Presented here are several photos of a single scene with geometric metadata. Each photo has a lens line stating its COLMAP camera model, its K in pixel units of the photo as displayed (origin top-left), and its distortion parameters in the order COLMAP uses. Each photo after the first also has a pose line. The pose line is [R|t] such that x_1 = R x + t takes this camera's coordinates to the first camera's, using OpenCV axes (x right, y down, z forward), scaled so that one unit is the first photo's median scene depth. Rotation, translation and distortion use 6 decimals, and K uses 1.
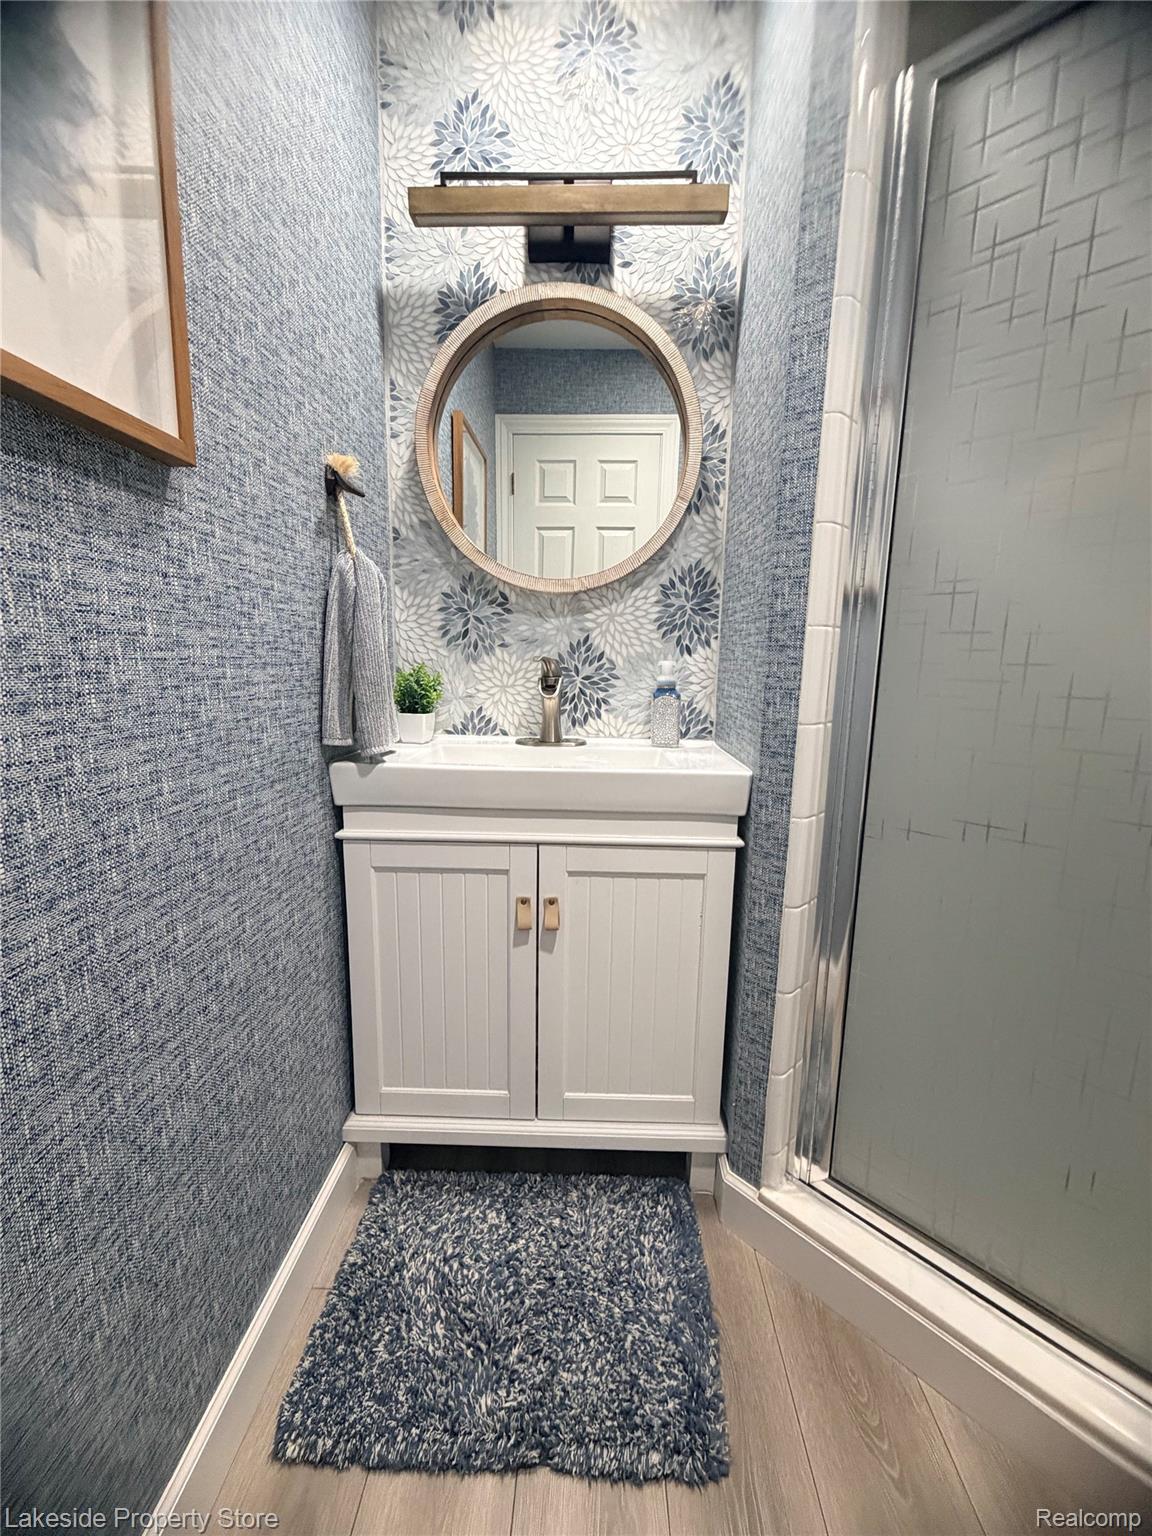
lens RADIAL K [[613.4, 0, 576.2], [0, 613.4, 759.2], [0, 0, 1]] dist [0.003109, -0.001088]
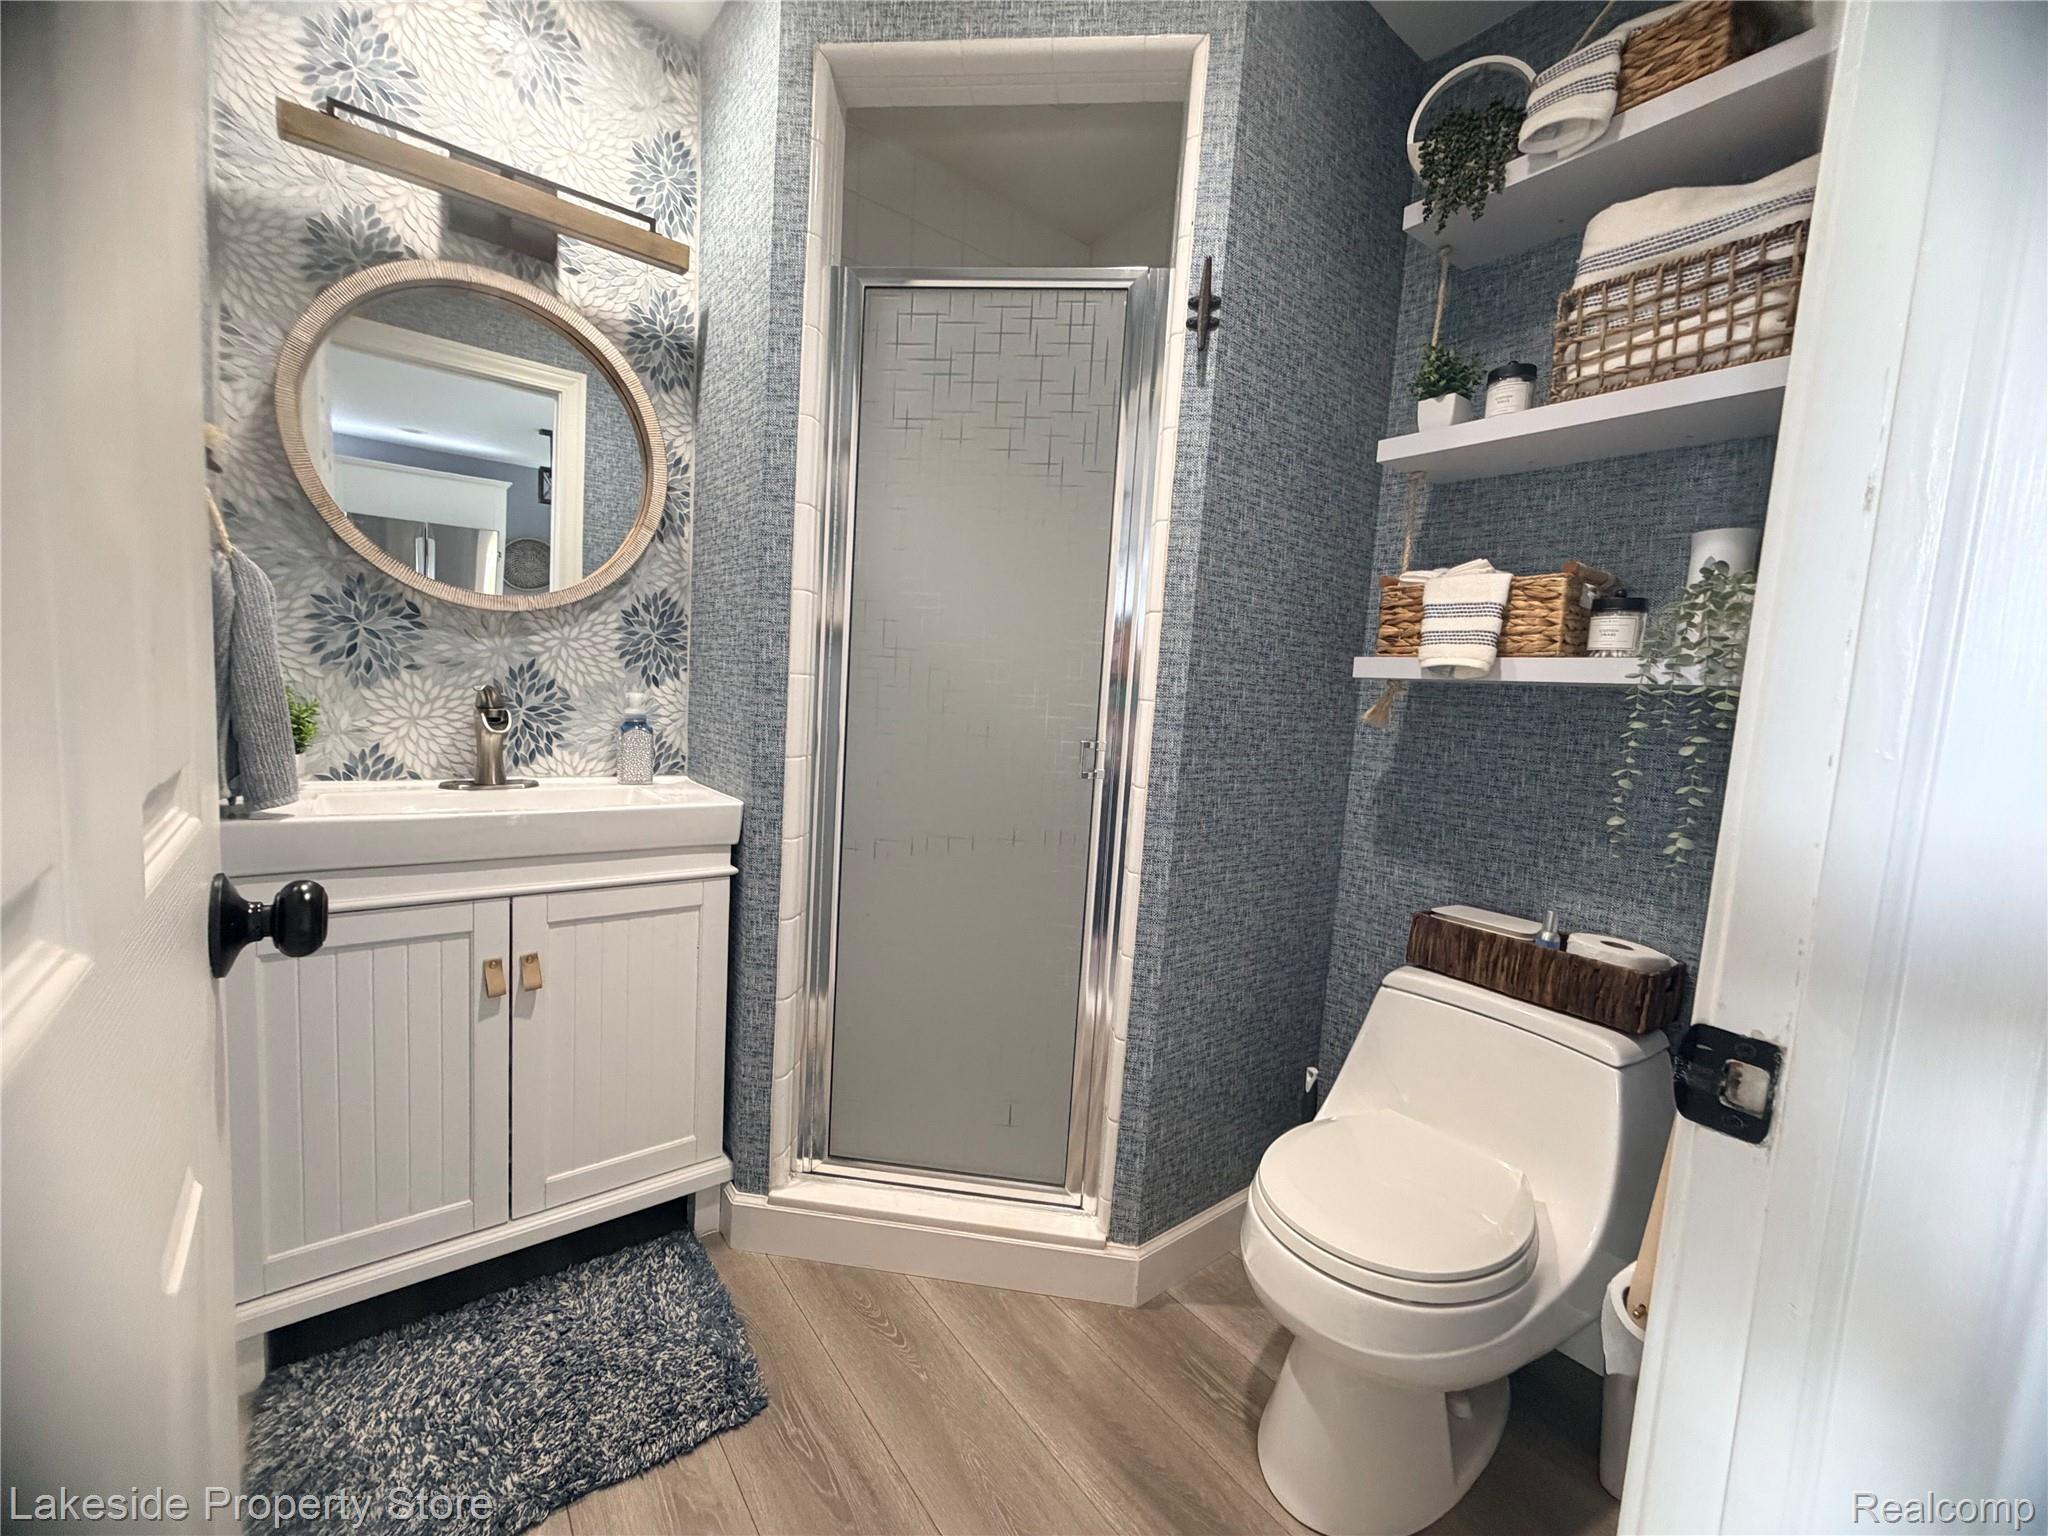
lens RADIAL K [[817.9, 0, 1015.6], [0, 817.9, 767.3], [0, 0, 1]] dist [0.003109, -0.001088]
pose [[0.771827, -0.028888, 0.635176, -0.209321], [0.057761, 0.998022, -0.024798, 0.018652], [-0.633203, 0.055829, 0.771970, -0.342071]]
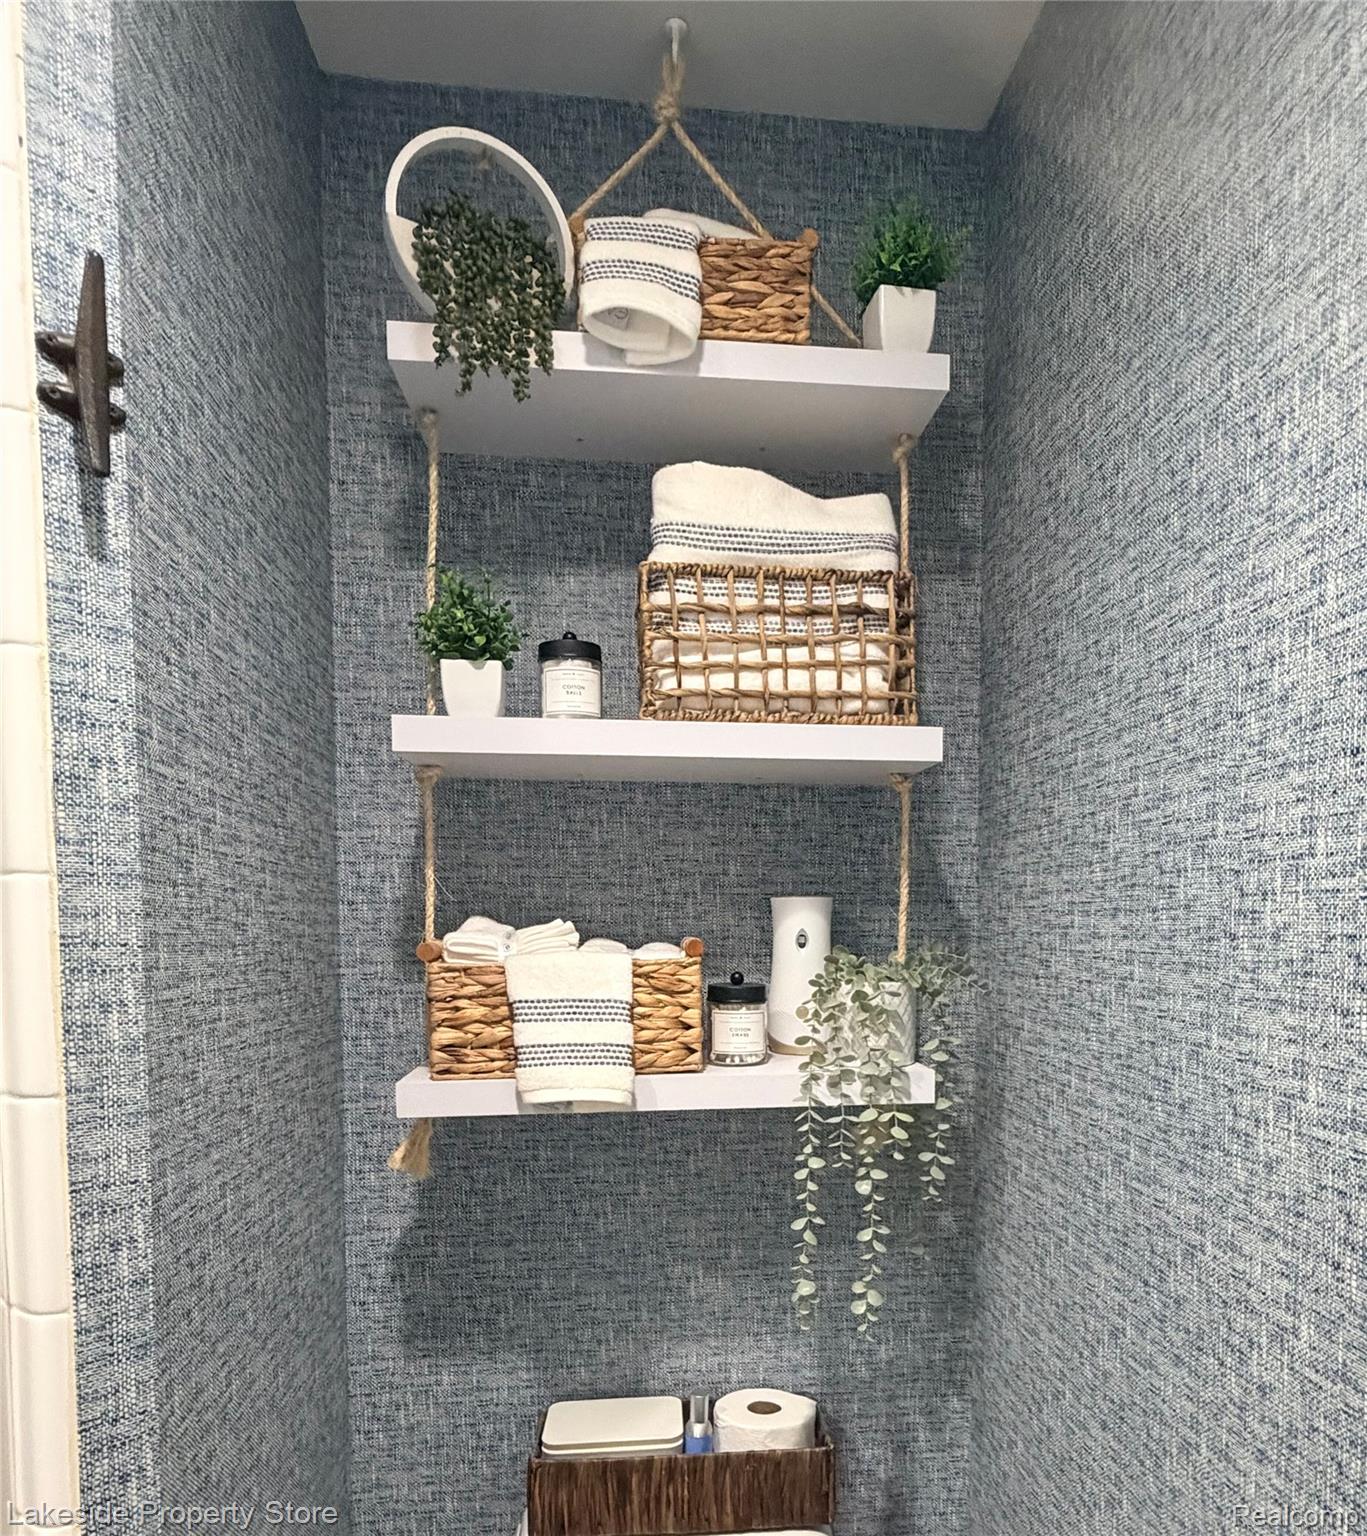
lens RADIAL K [[1038.4, 0, 748.9], [0, 1038.4, 1001.9], [0, 0, 1]] dist [-0.001355, 0.001229]
pose [[-0.151171, -0.080497, 0.985225, 0.030964], [0.166054, 0.980448, 0.105585, -0.245695], [-0.974461, 0.179562, -0.134849, 0.062976]]
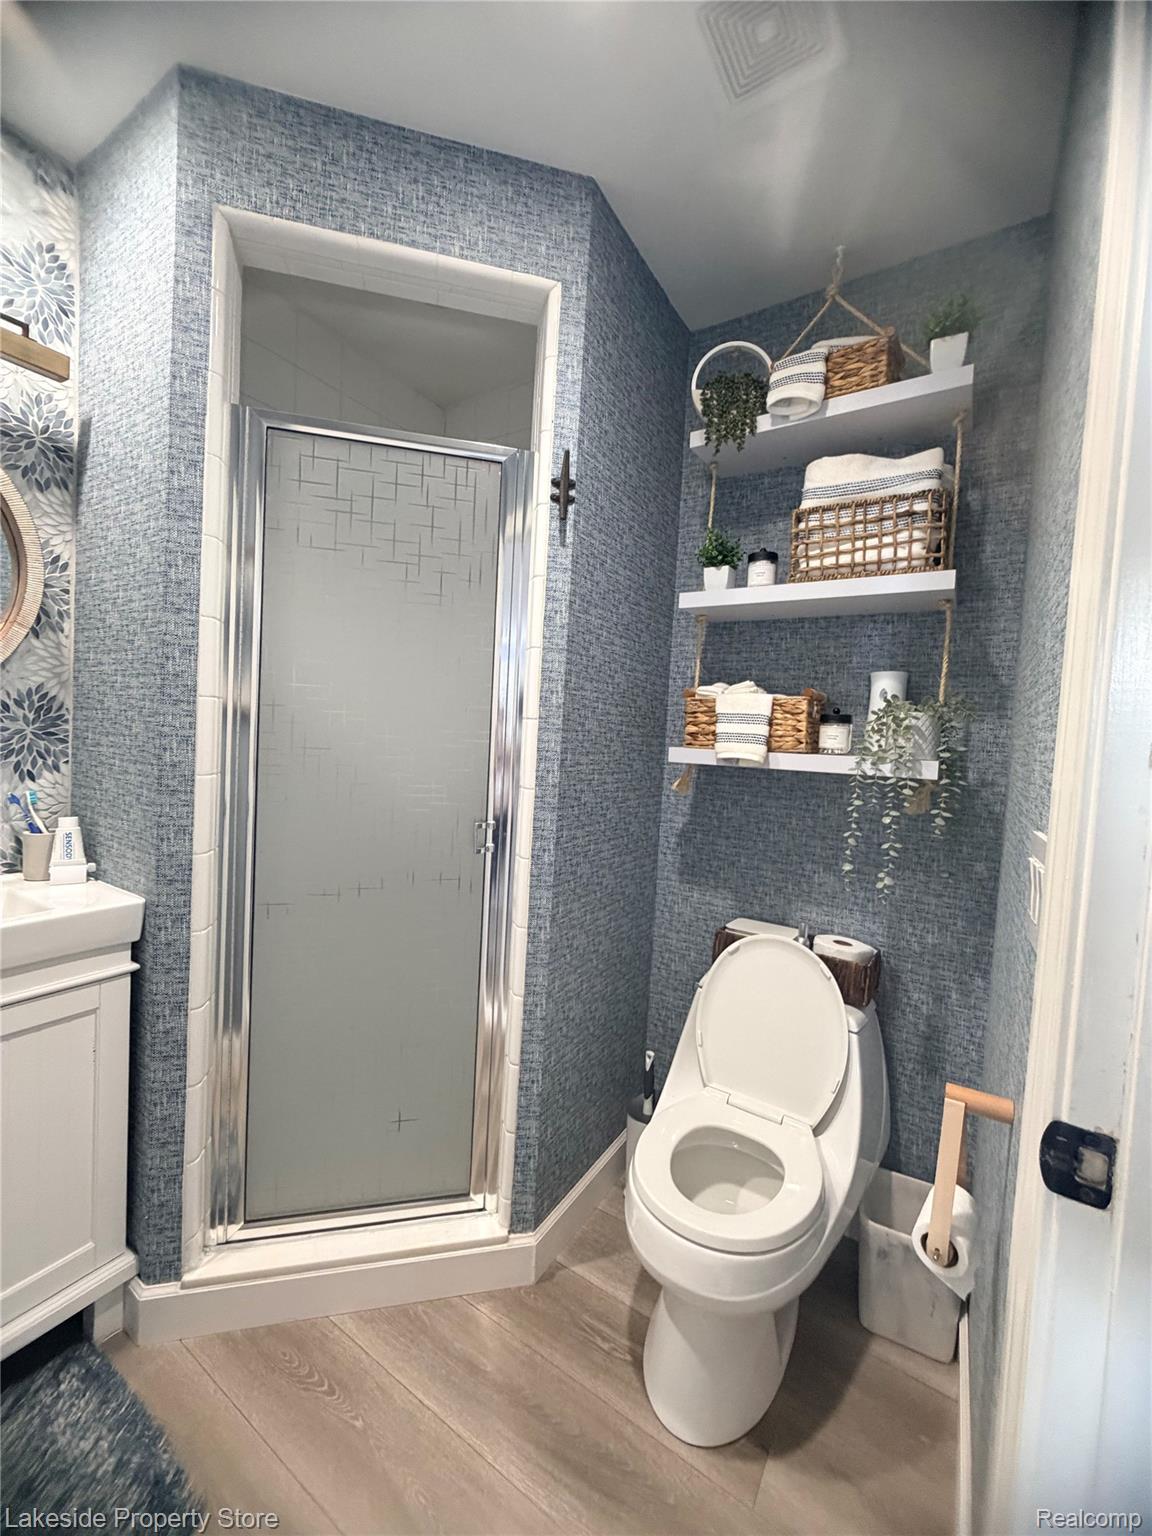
lens RADIAL K [[613.4, 0, 578.4], [0, 613.4, 761.4], [0, 0, 1]] dist [0.003109, -0.001088]
pose [[0.510697, -0.026216, 0.859361, -0.213782], [0.101824, 0.994345, -0.030177, -0.092972], [-0.853710, 0.102915, 0.510478, -0.215243]]
